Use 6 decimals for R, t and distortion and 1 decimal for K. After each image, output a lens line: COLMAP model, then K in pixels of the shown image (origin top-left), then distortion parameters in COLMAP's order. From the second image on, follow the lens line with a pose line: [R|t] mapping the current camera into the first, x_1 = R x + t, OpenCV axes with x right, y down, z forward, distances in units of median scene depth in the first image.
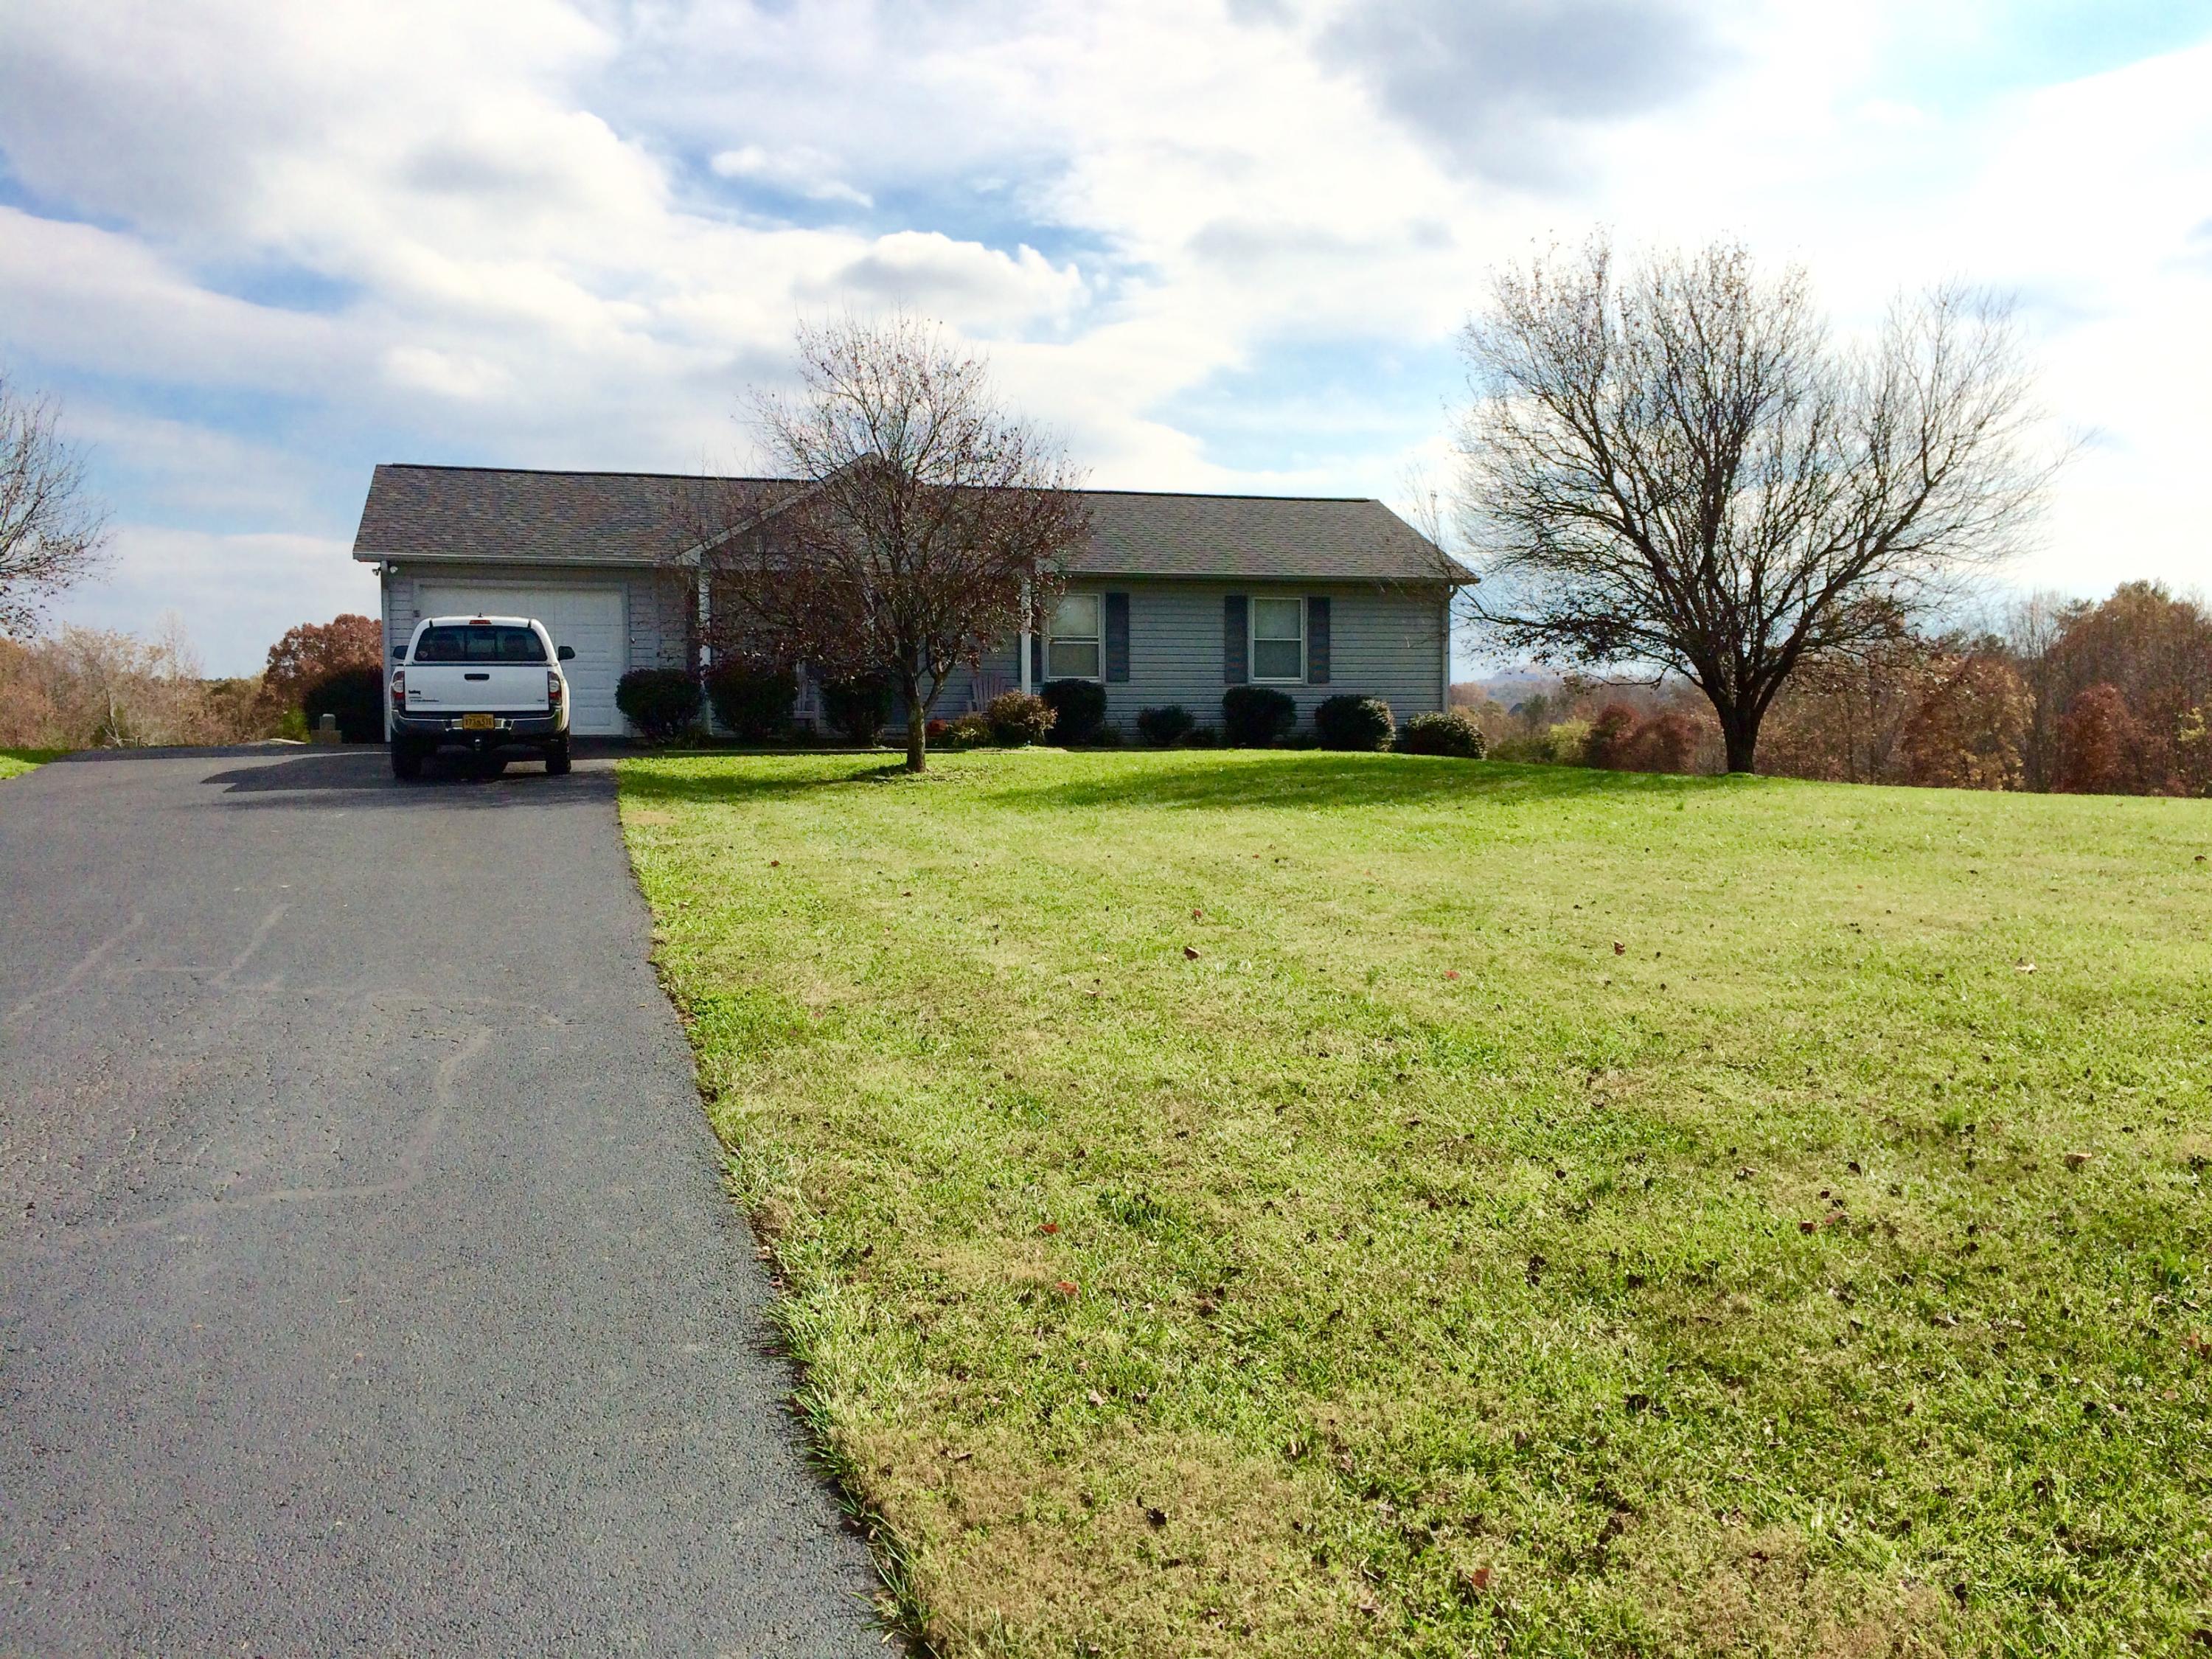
lens RADIAL K [[1882.3, 0, 1113.5], [0, 1882.3, 838.4], [0, 0, 1]] dist [0.081197, -0.107054]
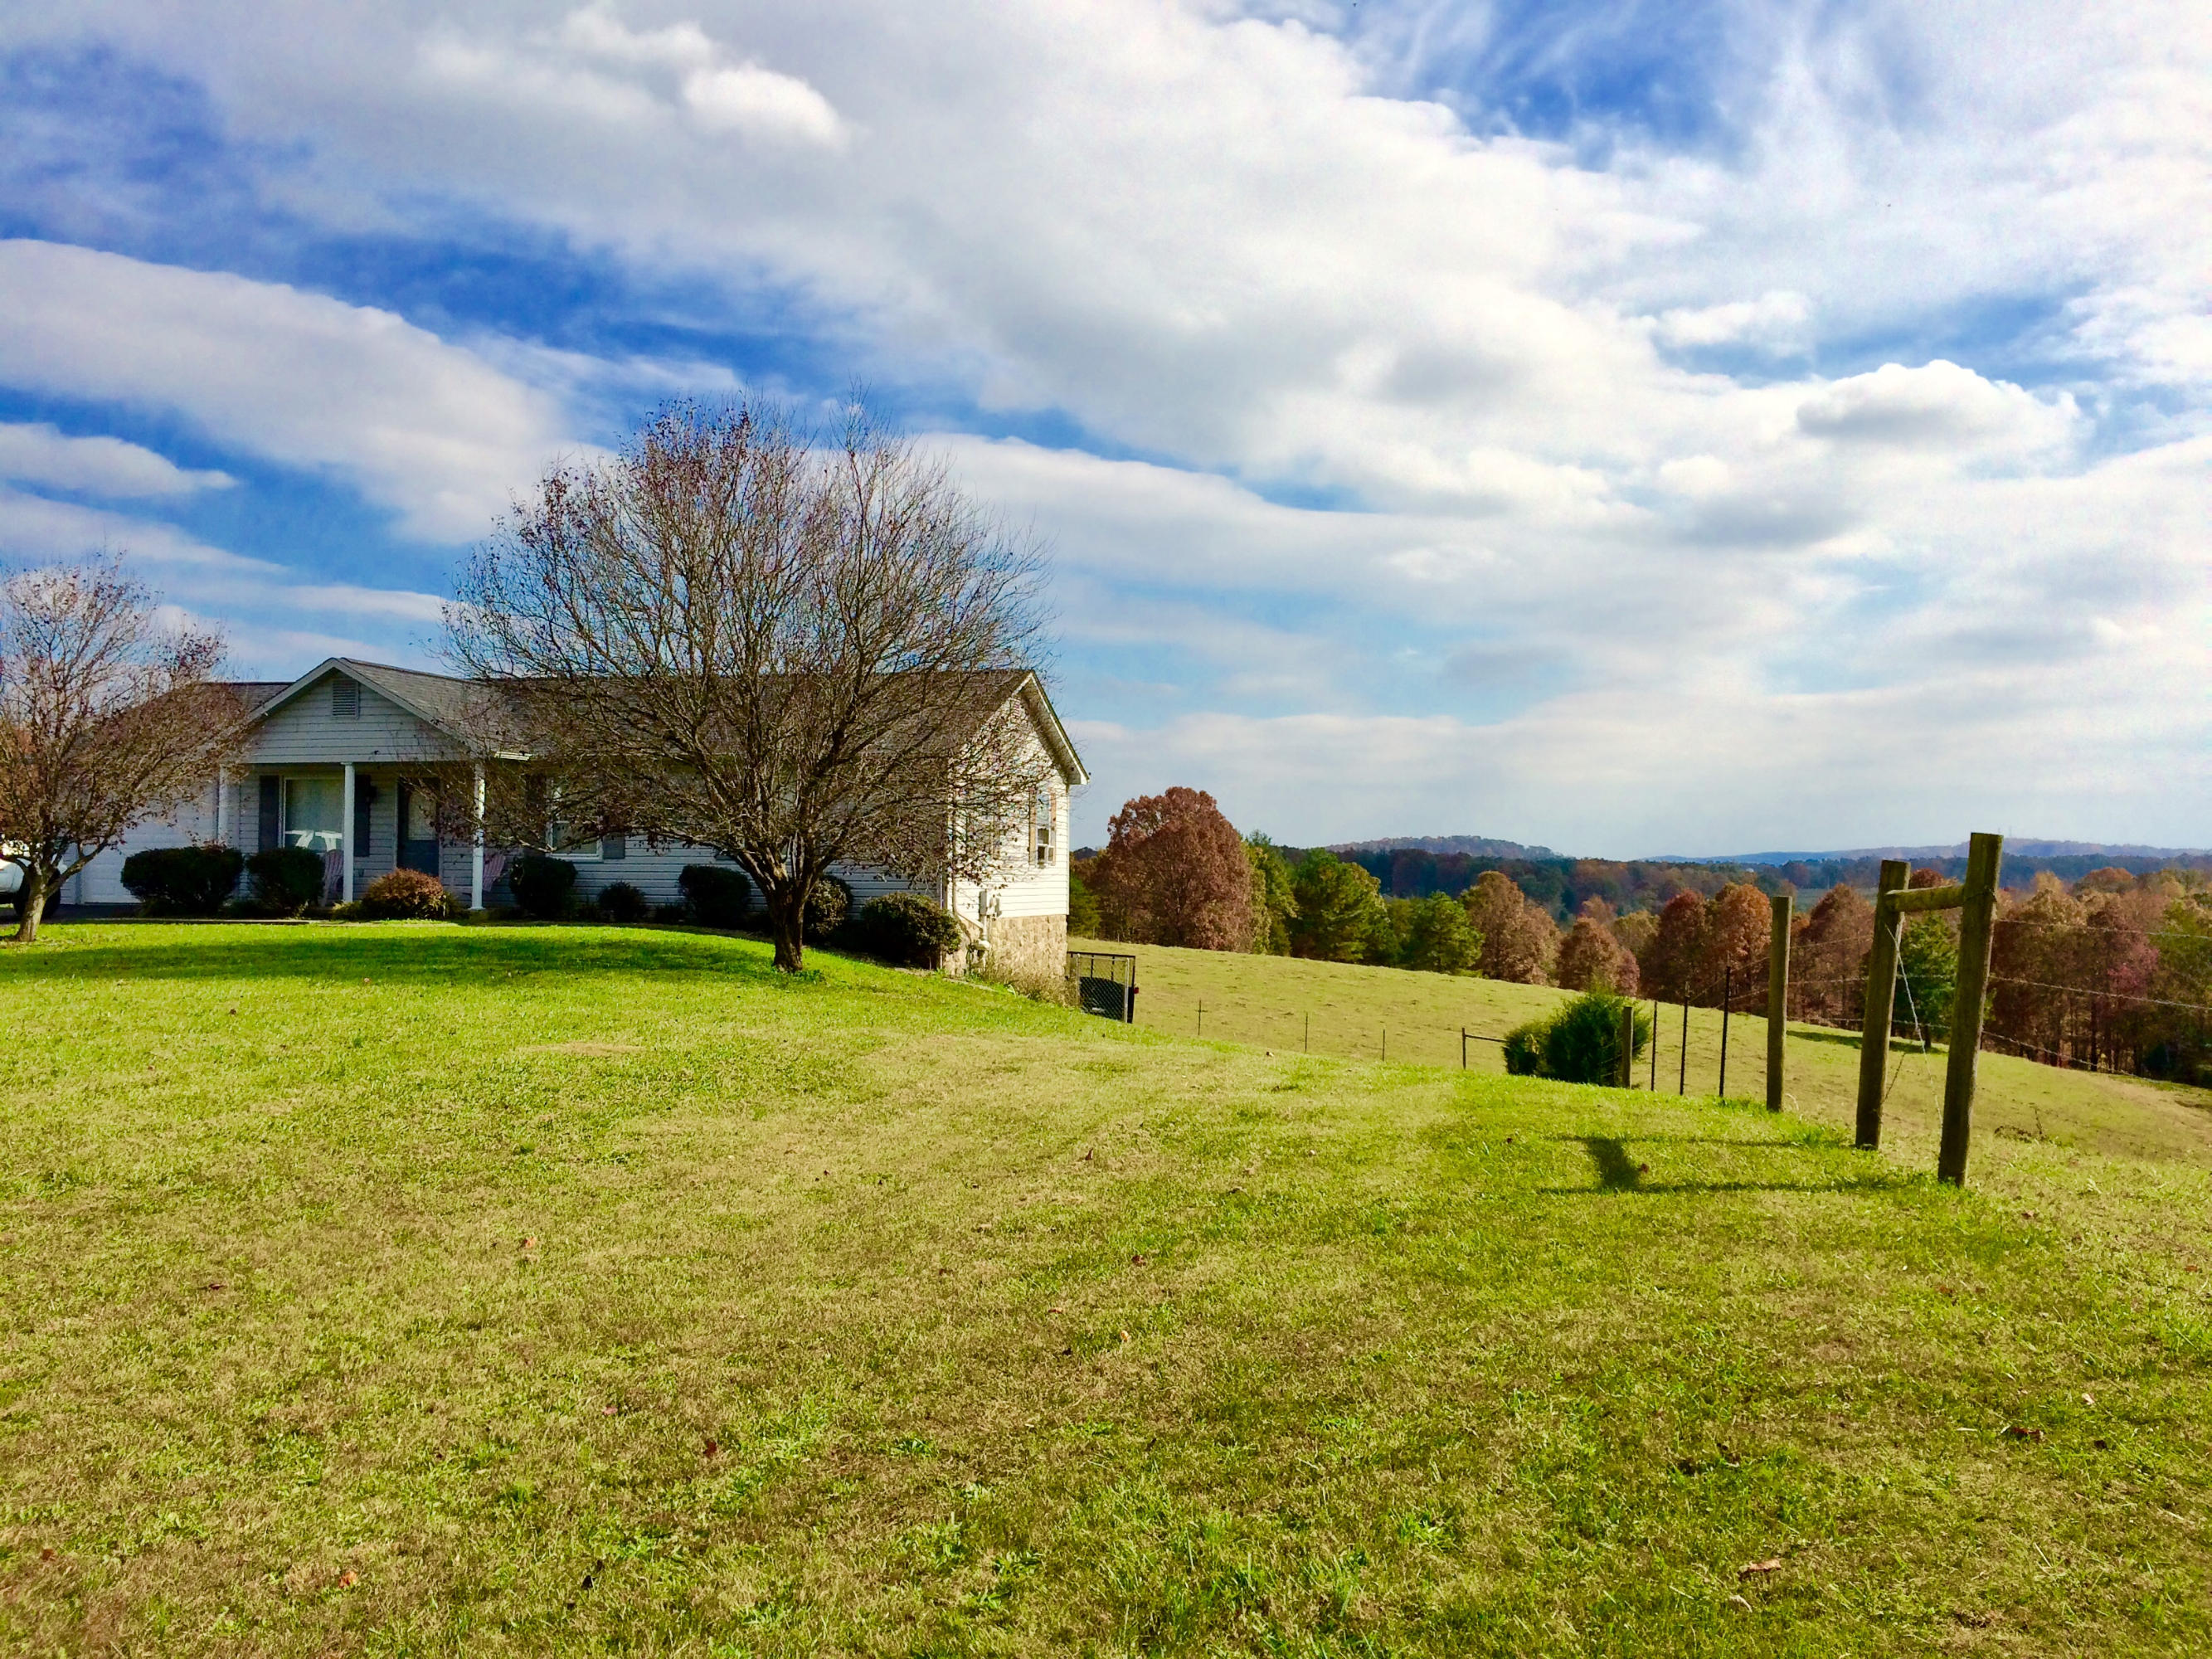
lens RADIAL K [[1882.4, 0, 1113.5], [0, 1882.4, 838.4], [0, 0, 1]] dist [0.081197, -0.107054]
pose [[0.871691, 0.009372, -0.489966, 0.110990], [-0.051993, 0.995943, -0.073449, -0.004096], [0.487290, 0.089499, 0.868642, 0.016559]]
